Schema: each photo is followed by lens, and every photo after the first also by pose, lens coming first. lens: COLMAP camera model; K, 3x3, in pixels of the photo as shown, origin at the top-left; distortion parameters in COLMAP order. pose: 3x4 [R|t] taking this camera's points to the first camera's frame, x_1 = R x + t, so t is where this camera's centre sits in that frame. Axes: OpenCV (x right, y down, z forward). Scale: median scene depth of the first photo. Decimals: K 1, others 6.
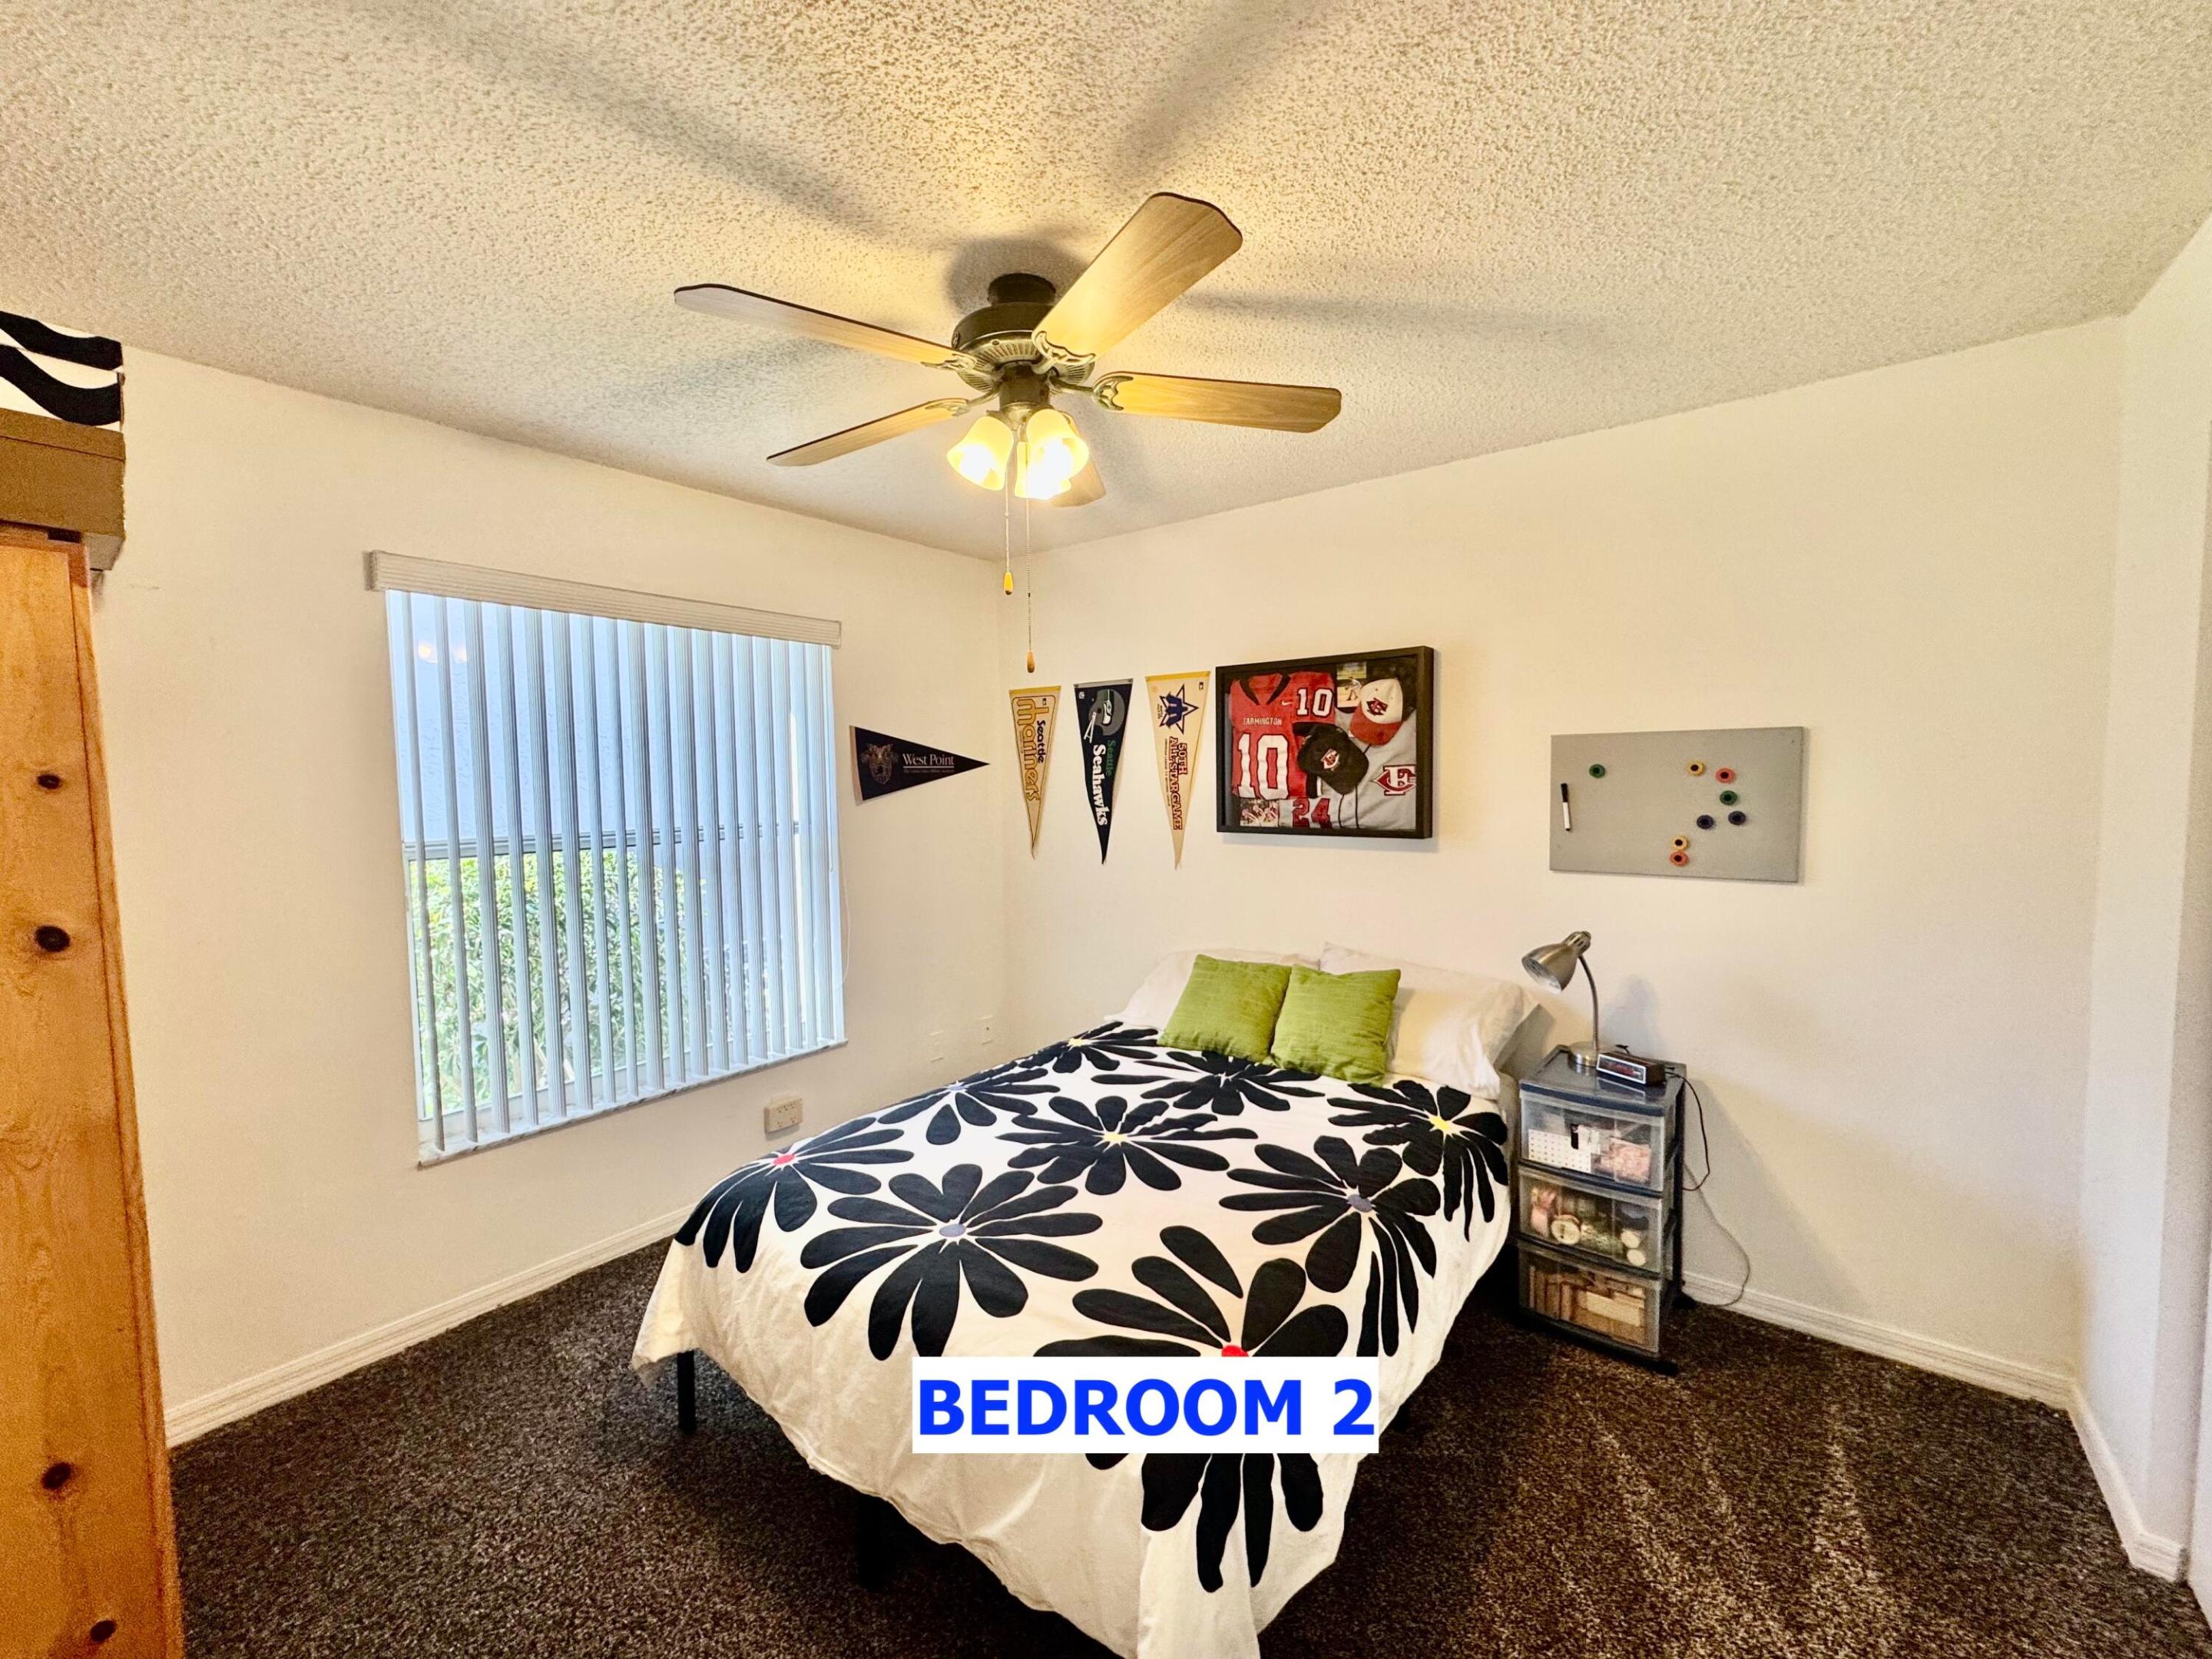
lens RADIAL K [[884.7, 0, 1109.2], [0, 884.7, 836.2], [0, 0, 1]] dist [-0.001458, 0.000099]
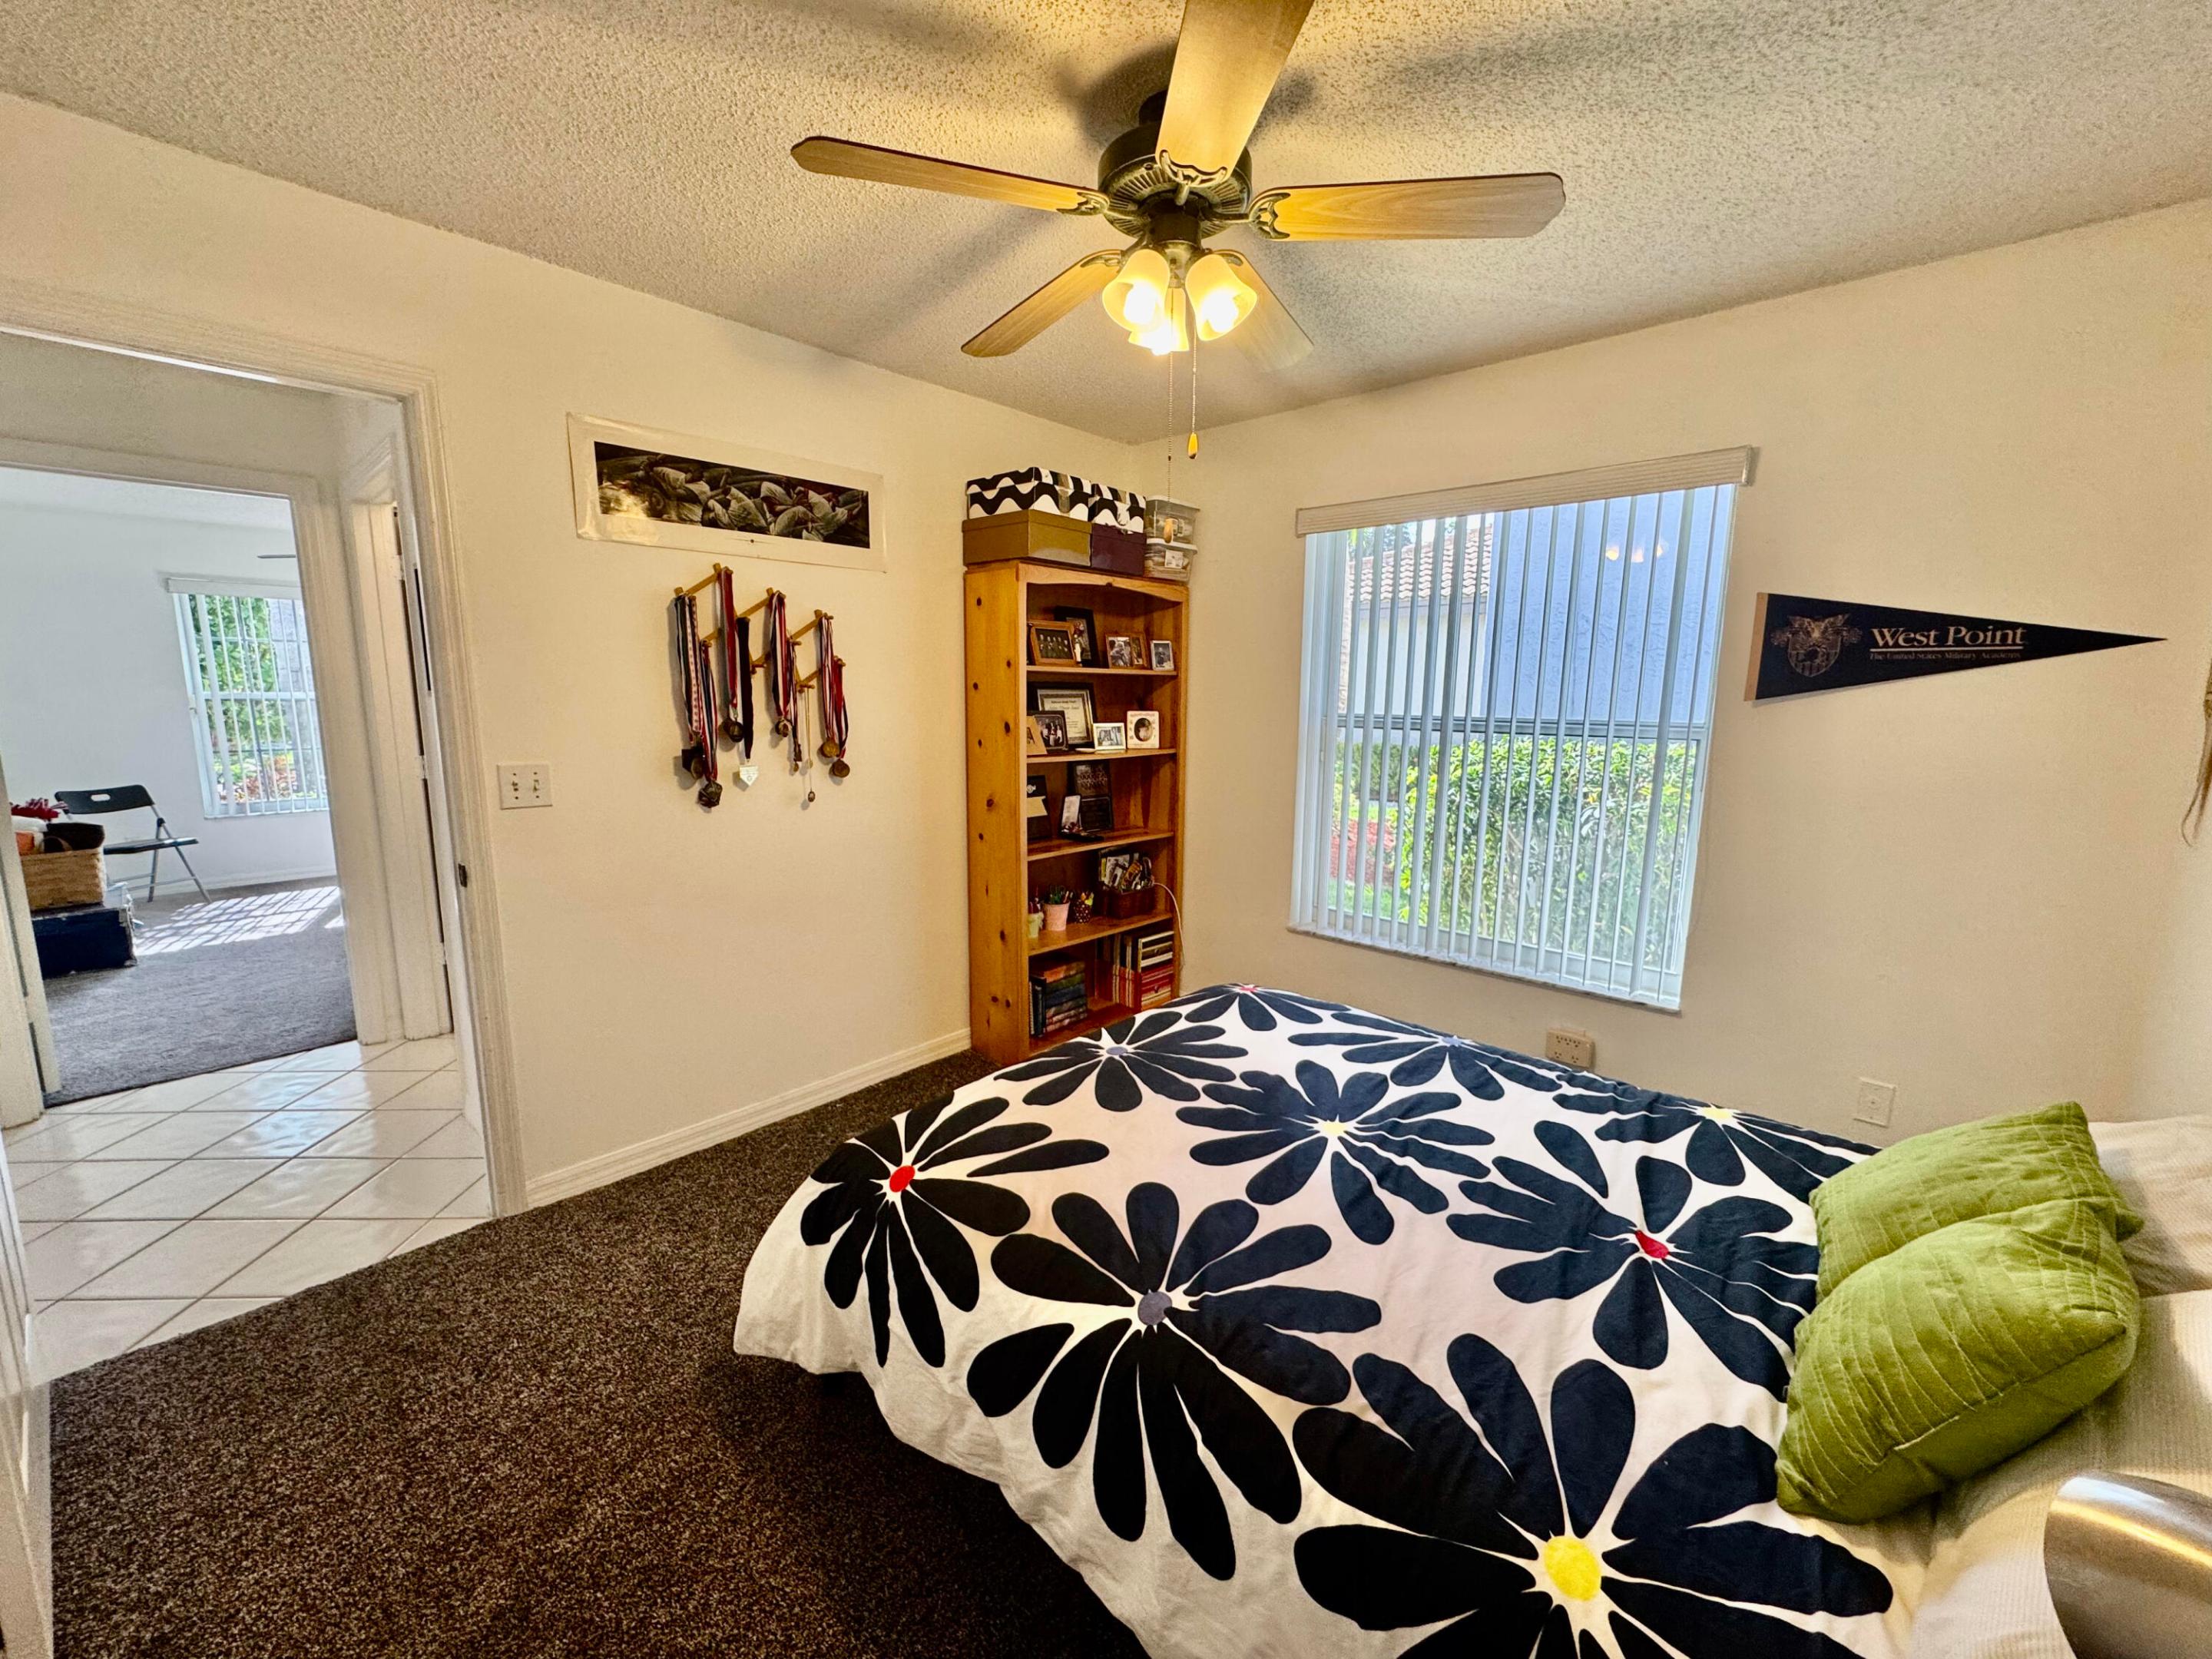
lens RADIAL K [[884.7, 0, 1104.5], [0, 884.7, 833.3], [0, 0, 1]] dist [-0.001458, 0.000099]
pose [[-0.080540, 0.176108, -0.981070, 0.702058], [-0.076252, 0.980295, 0.182229, -0.035963], [0.993830, 0.089485, -0.065524, 0.790309]]
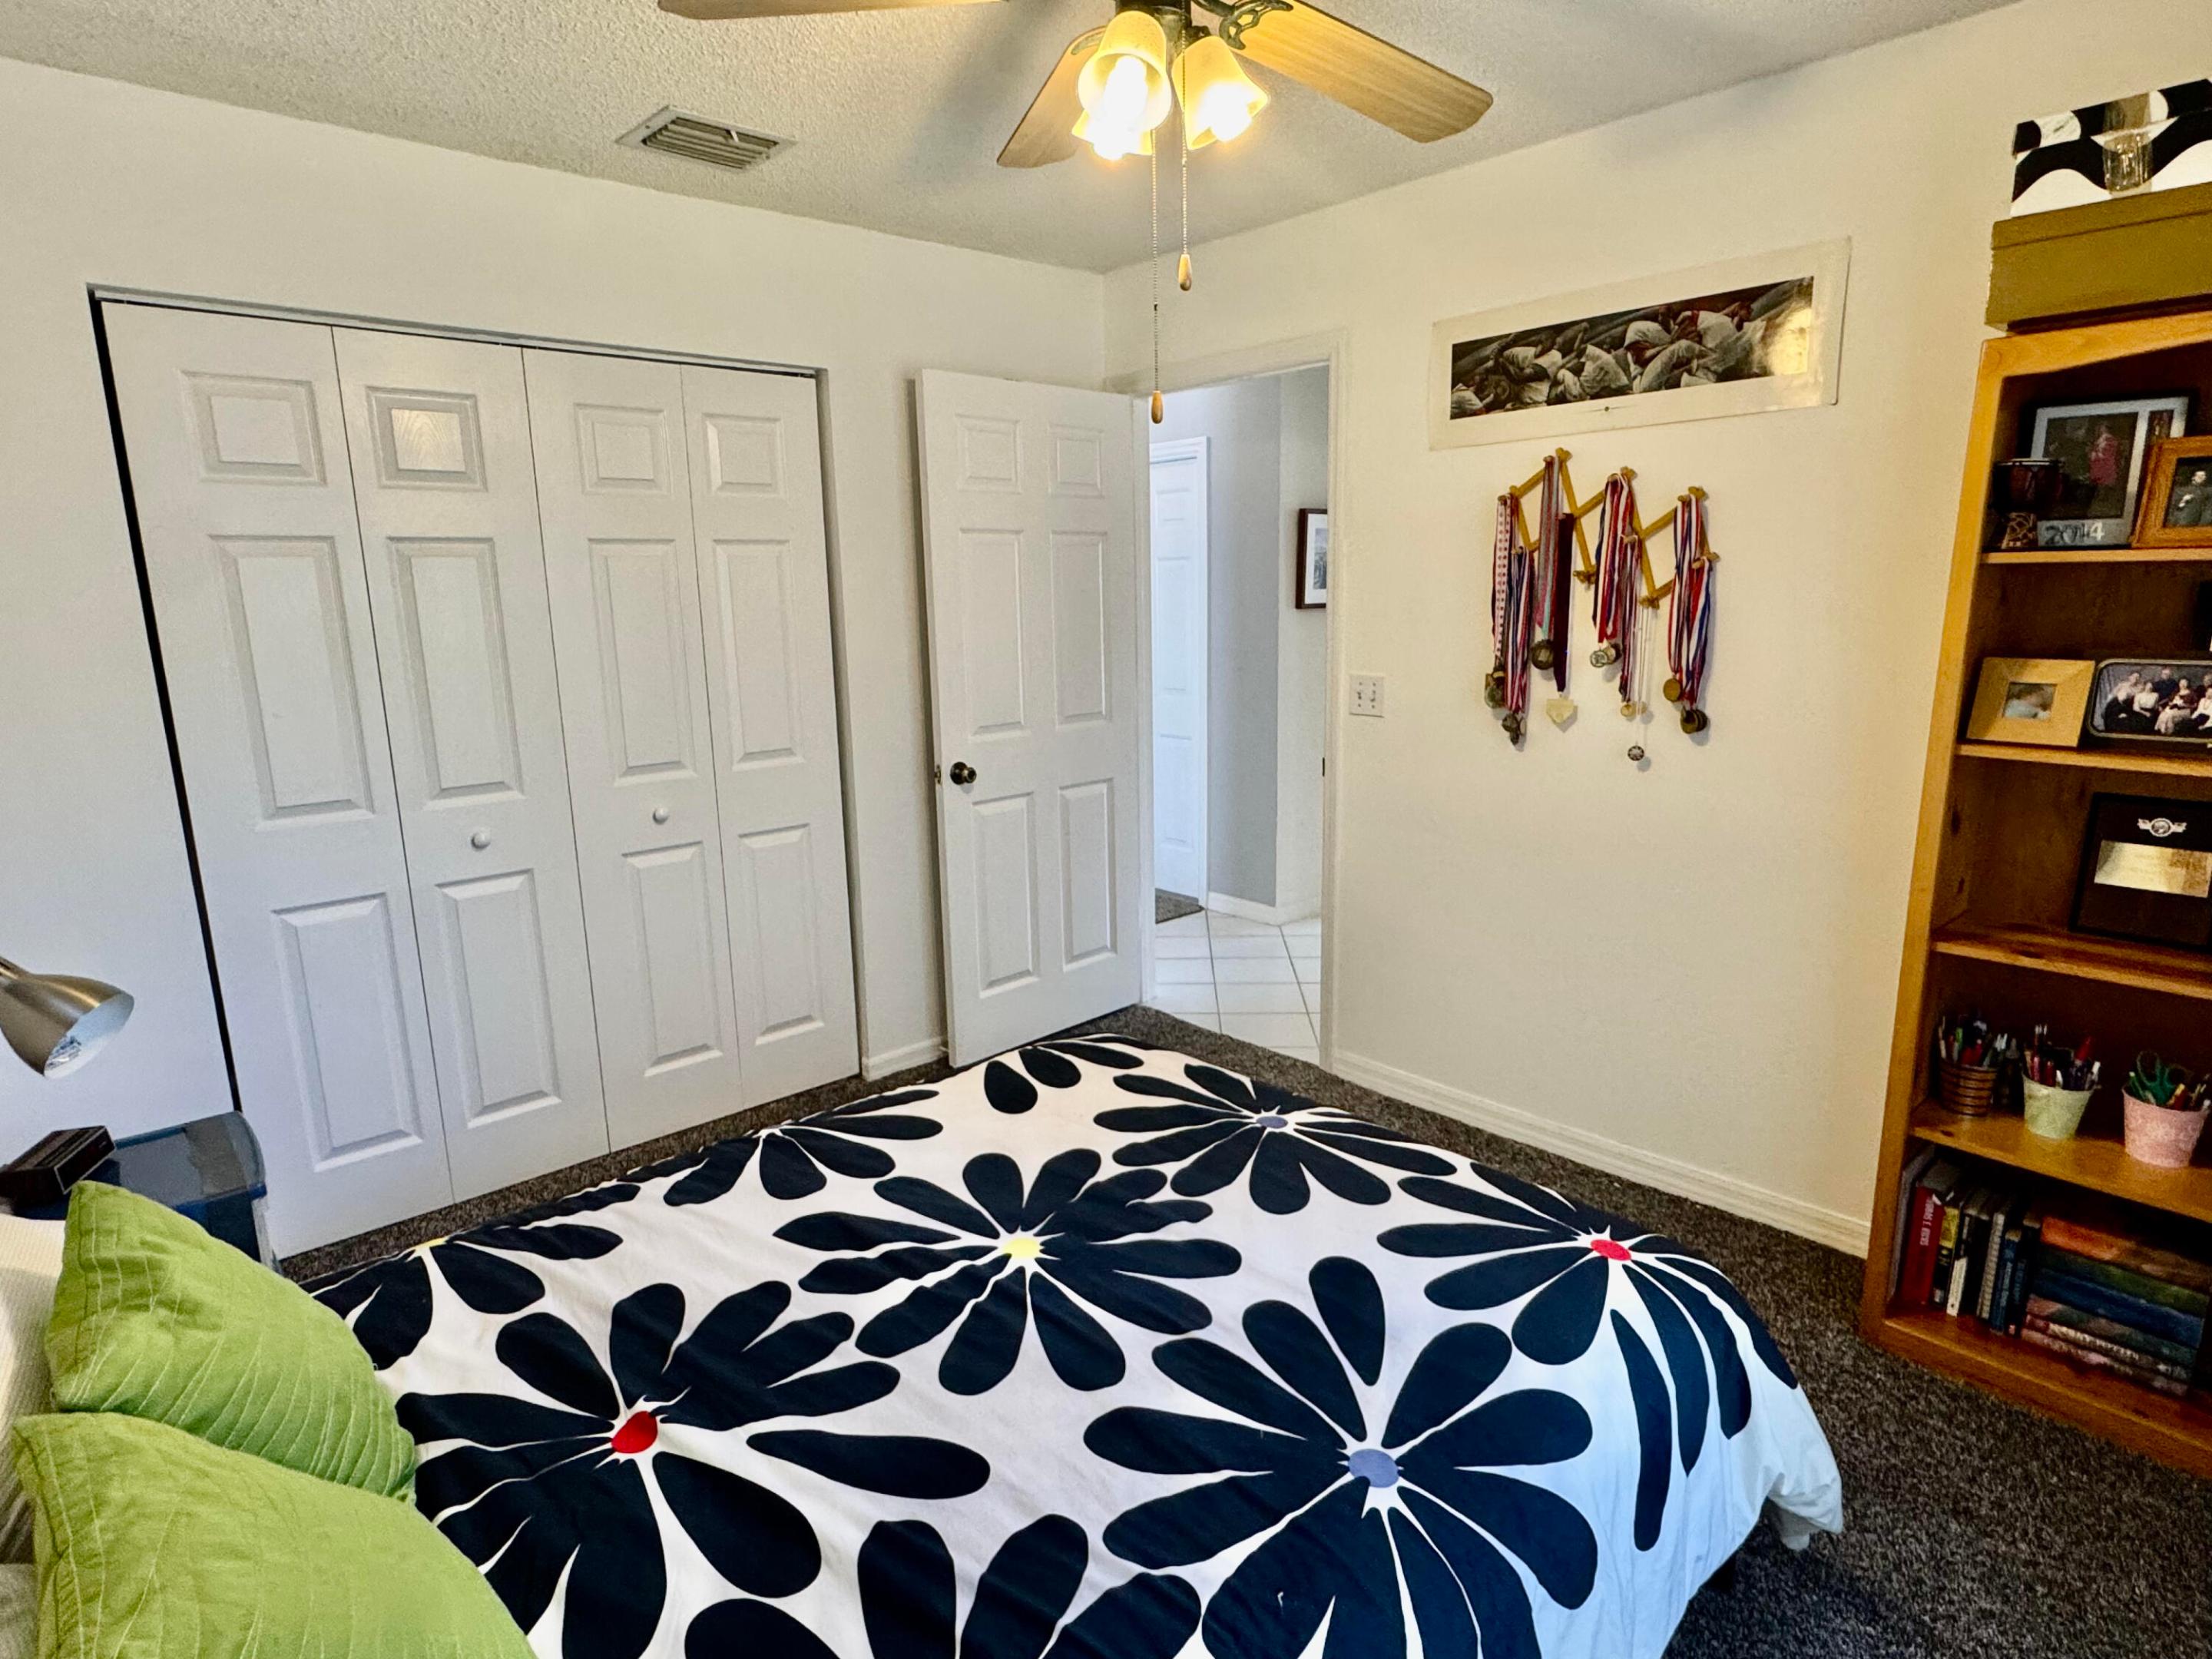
lens RADIAL K [[1202.1, 0, 1103.1], [0, 1202.1, 832.2], [0, 0, 1]] dist [0.001866, 0.001070]
pose [[-0.985042, 0.000856, 0.172310, -0.164999], [0.047333, 0.962865, 0.265803, -0.100016], [-0.165683, 0.269984, -0.948503, 1.555798]]
